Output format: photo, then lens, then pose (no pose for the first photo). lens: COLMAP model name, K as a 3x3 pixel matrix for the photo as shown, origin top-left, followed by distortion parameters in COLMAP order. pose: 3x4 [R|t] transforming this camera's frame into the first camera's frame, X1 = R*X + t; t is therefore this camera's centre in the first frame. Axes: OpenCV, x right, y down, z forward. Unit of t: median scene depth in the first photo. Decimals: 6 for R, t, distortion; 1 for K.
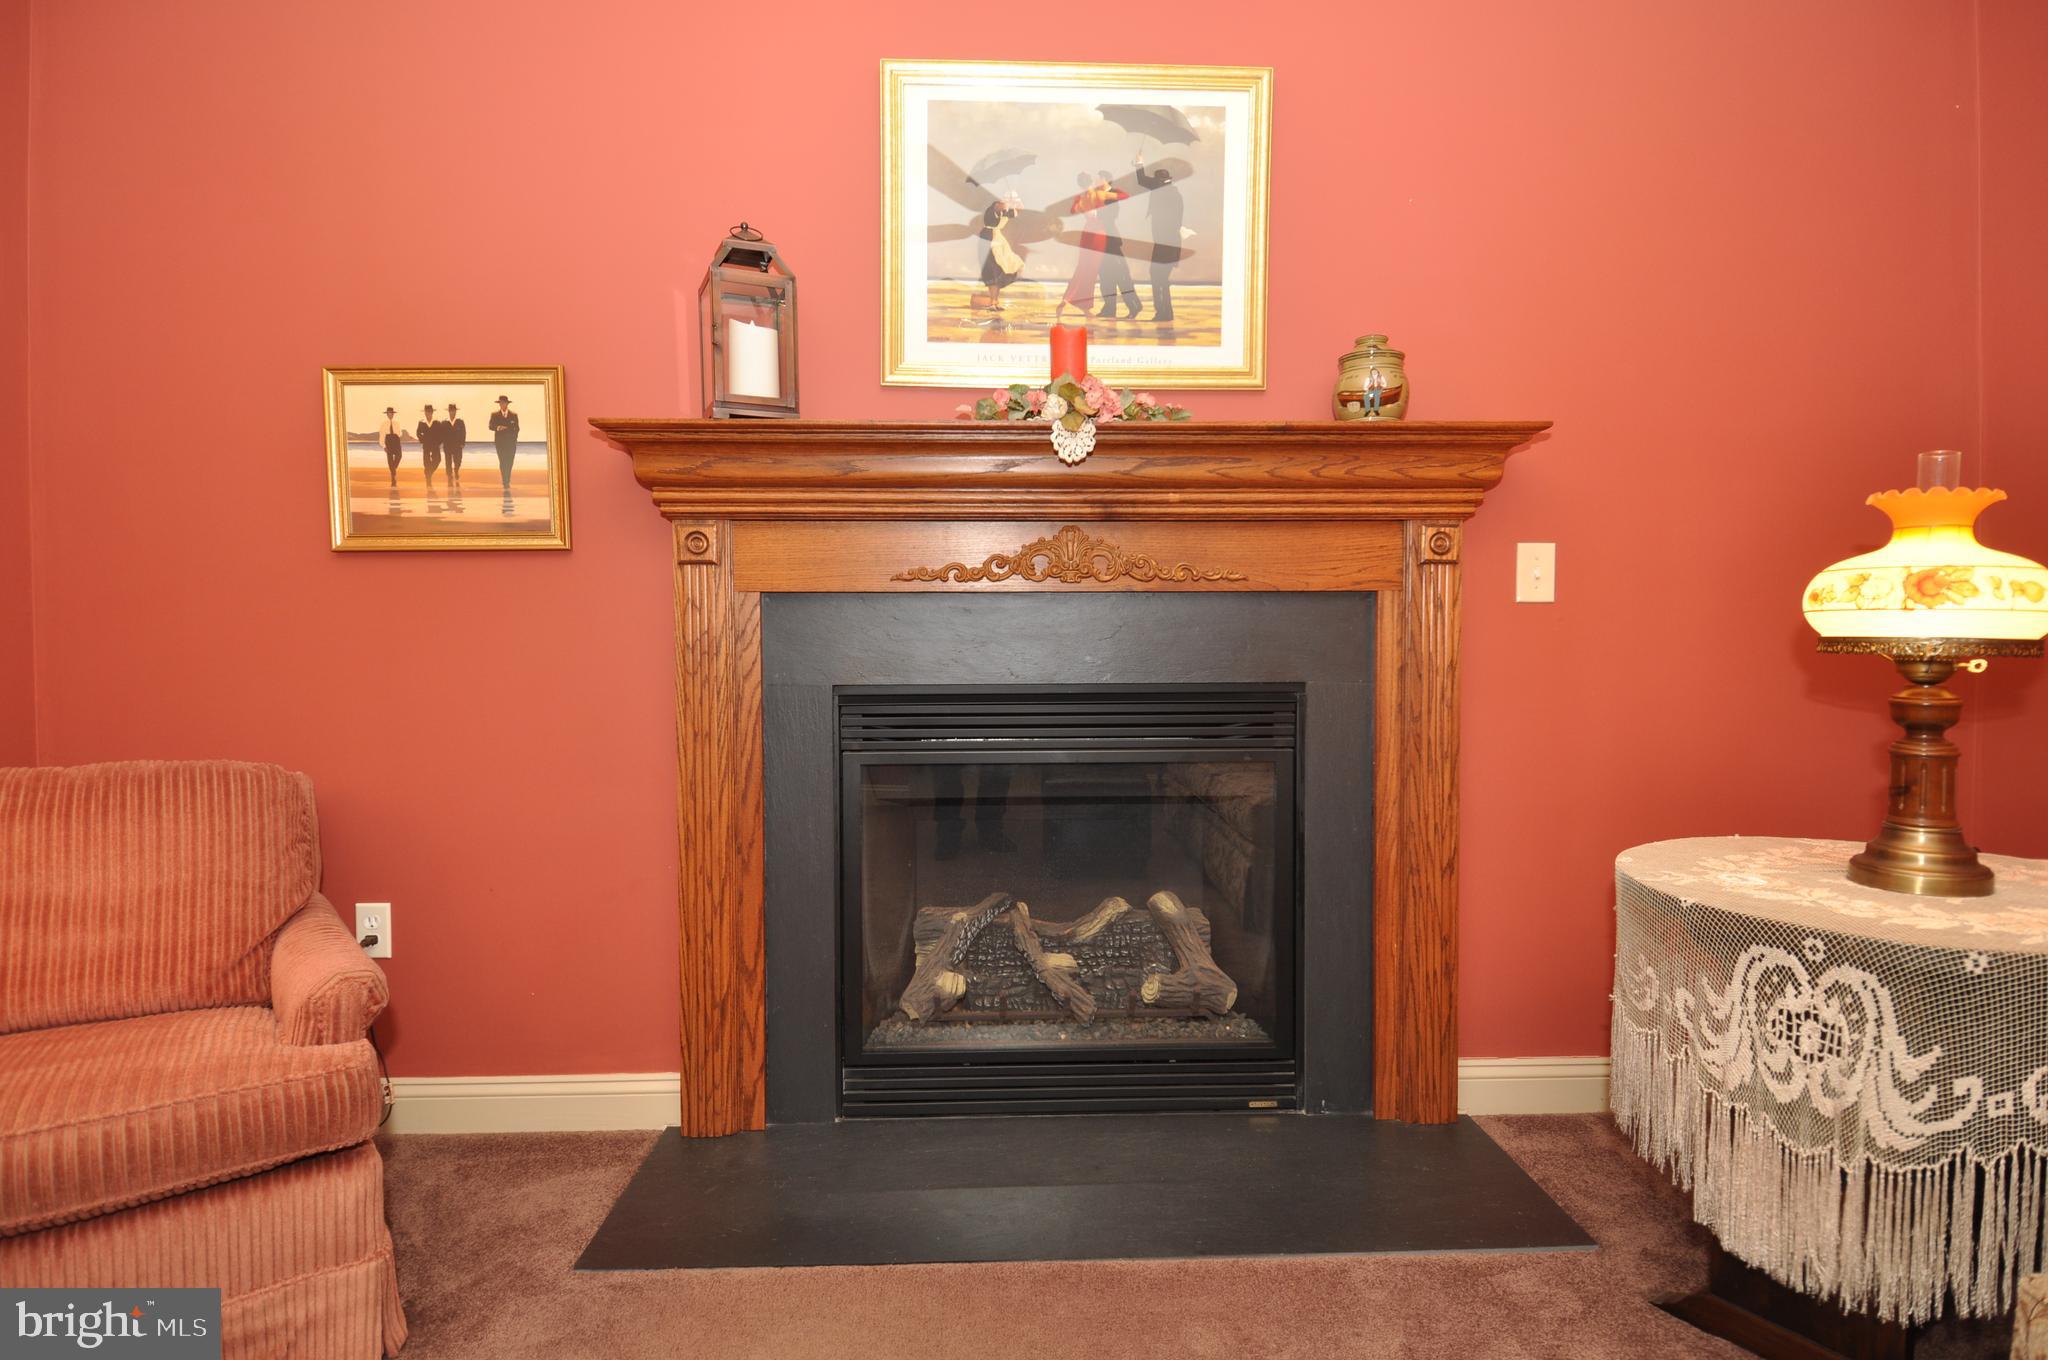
lens RADIAL K [[1047.4, 0, 1024.0], [0, 1047.4, 680.0], [0, 0, 1]] dist [0.055252, -0.060669]
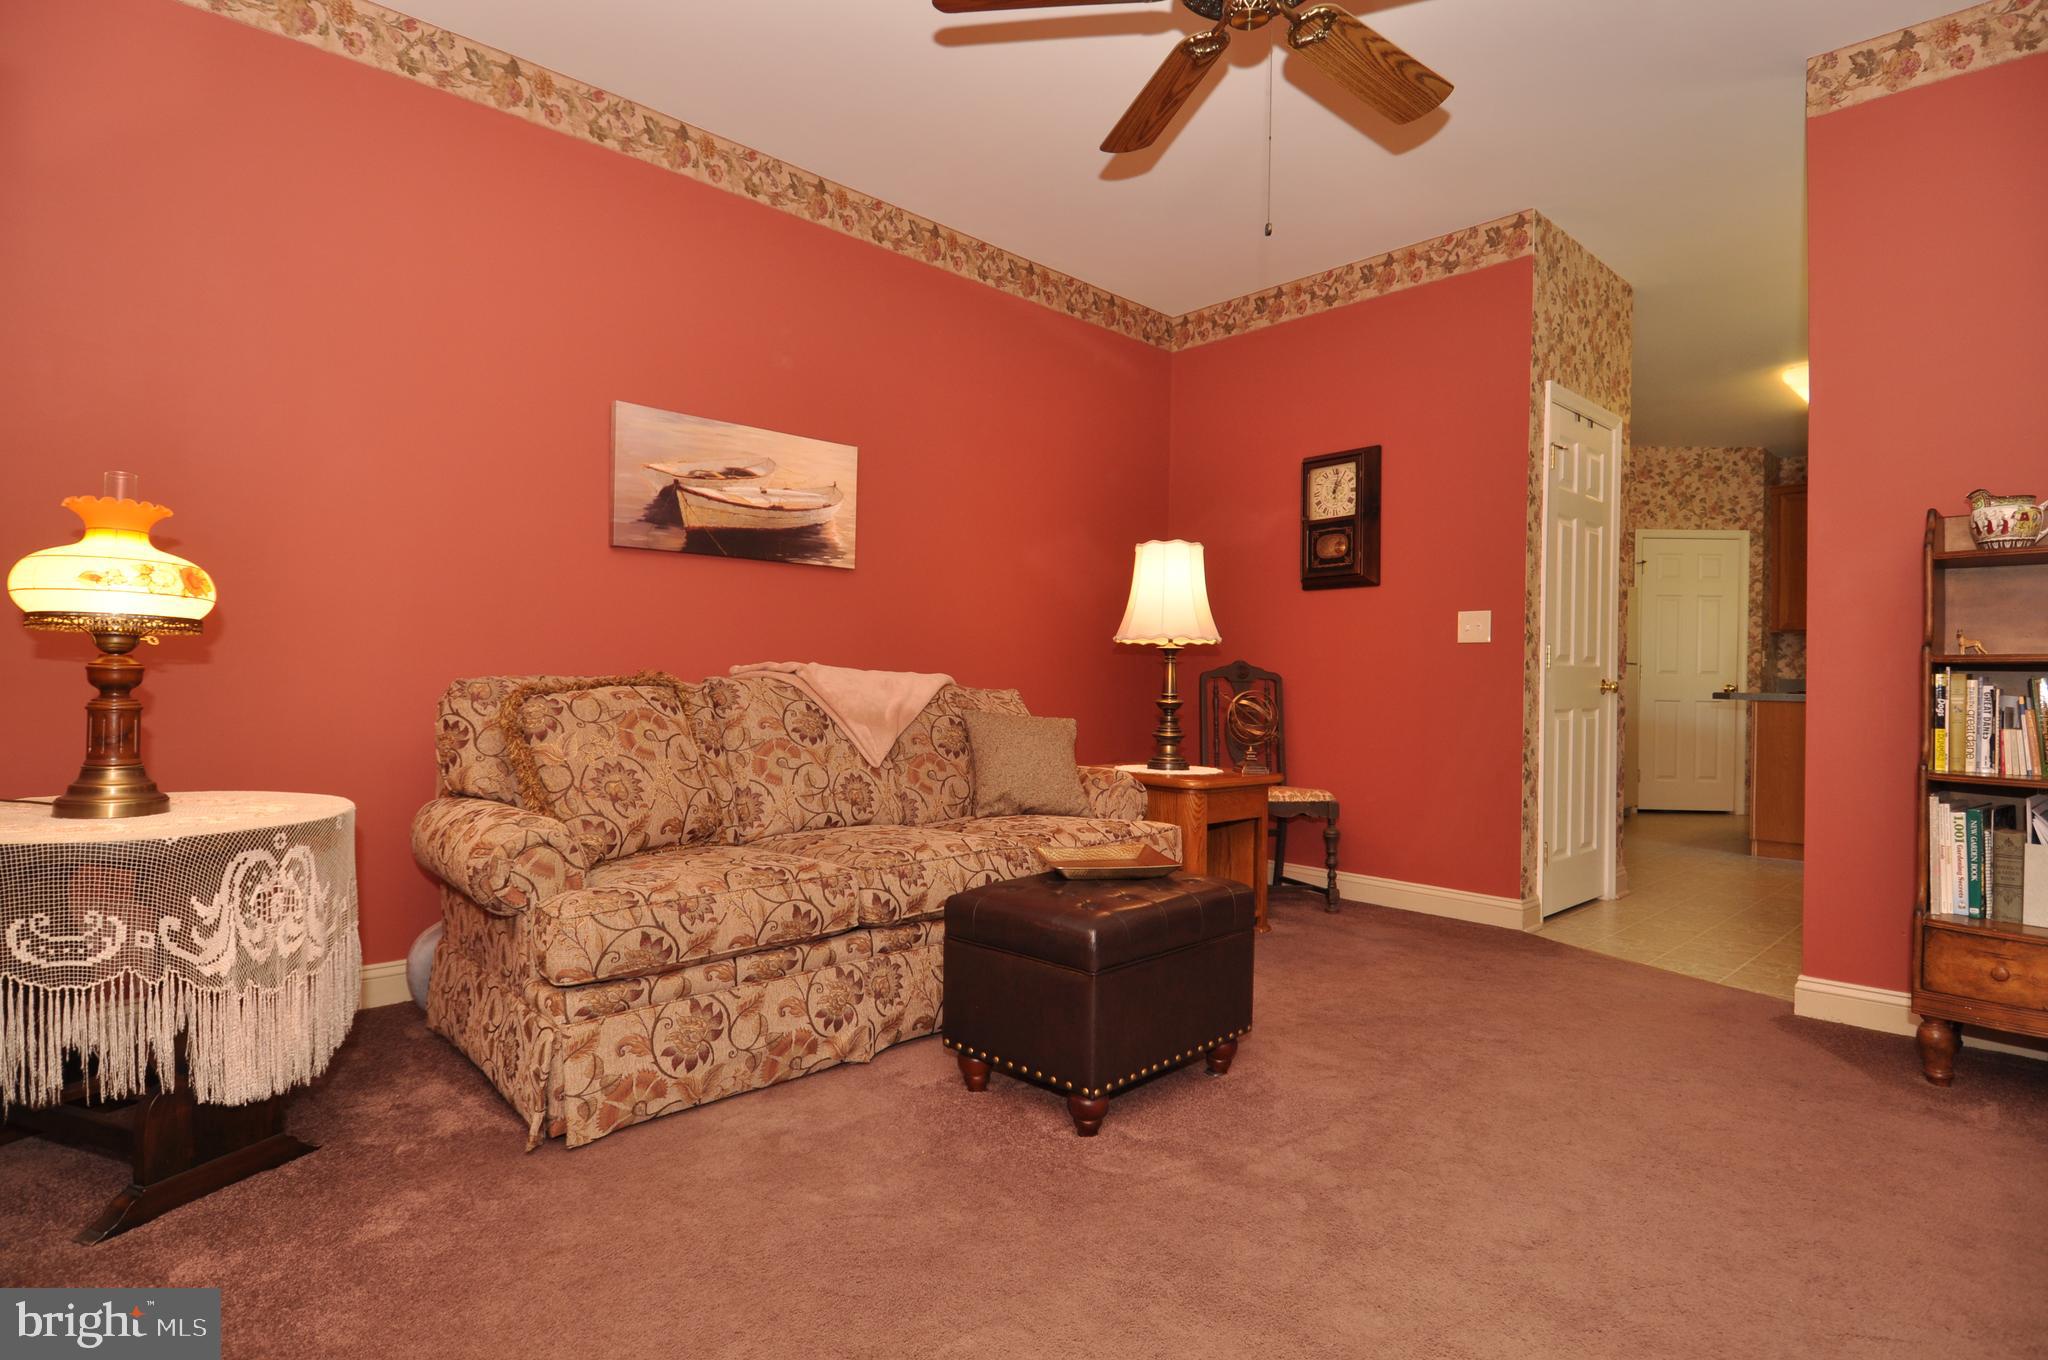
lens RADIAL K [[1047.4, 0, 1024.0], [0, 1047.4, 680.0], [0, 0, 1]] dist [0.055252, -0.060669]
pose [[-0.668223, -0.004155, 0.743949, -0.614790], [0.008068, 0.999885, 0.012831, 0.021544], [-0.743917, 0.014576, -0.668113, 0.783229]]
